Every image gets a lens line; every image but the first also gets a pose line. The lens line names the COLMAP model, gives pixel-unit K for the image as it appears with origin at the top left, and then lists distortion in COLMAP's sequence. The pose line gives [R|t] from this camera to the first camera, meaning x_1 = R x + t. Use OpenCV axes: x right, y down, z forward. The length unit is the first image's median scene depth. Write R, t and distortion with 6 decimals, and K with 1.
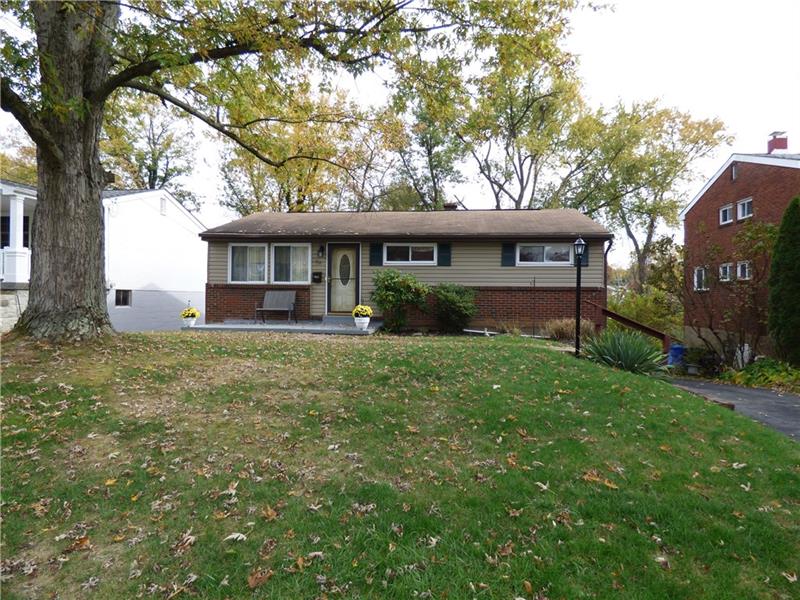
lens RADIAL K [[494.2, 0, 411.3], [0, 494.2, 298.0], [0, 0, 1]] dist [0.004295, -0.018878]
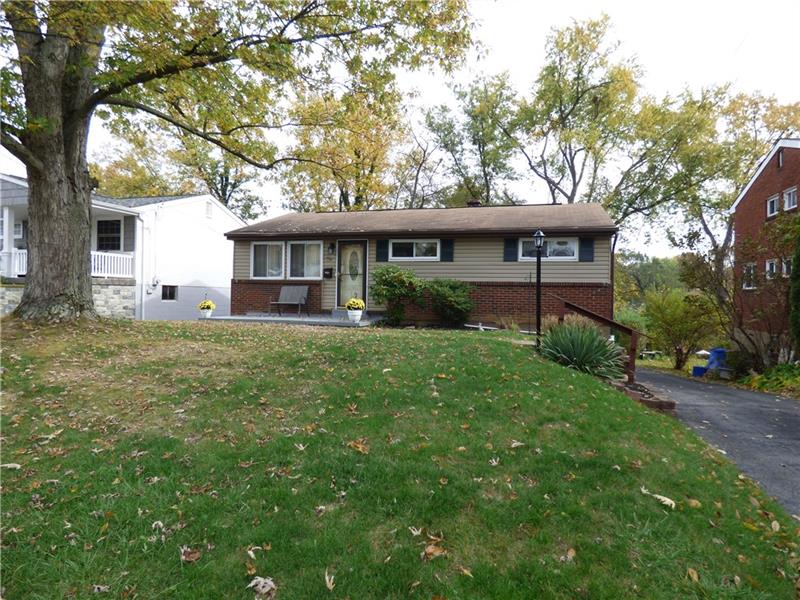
lens RADIAL K [[494.2, 0, 411.3], [0, 494.2, 298.0], [0, 0, 1]] dist [0.004295, -0.018878]
pose [[0.987446, 0.005918, -0.157847, 0.150282], [-0.006039, 0.999982, -0.000282, 0.010175], [0.157843, 0.001232, 0.987463, -0.011545]]
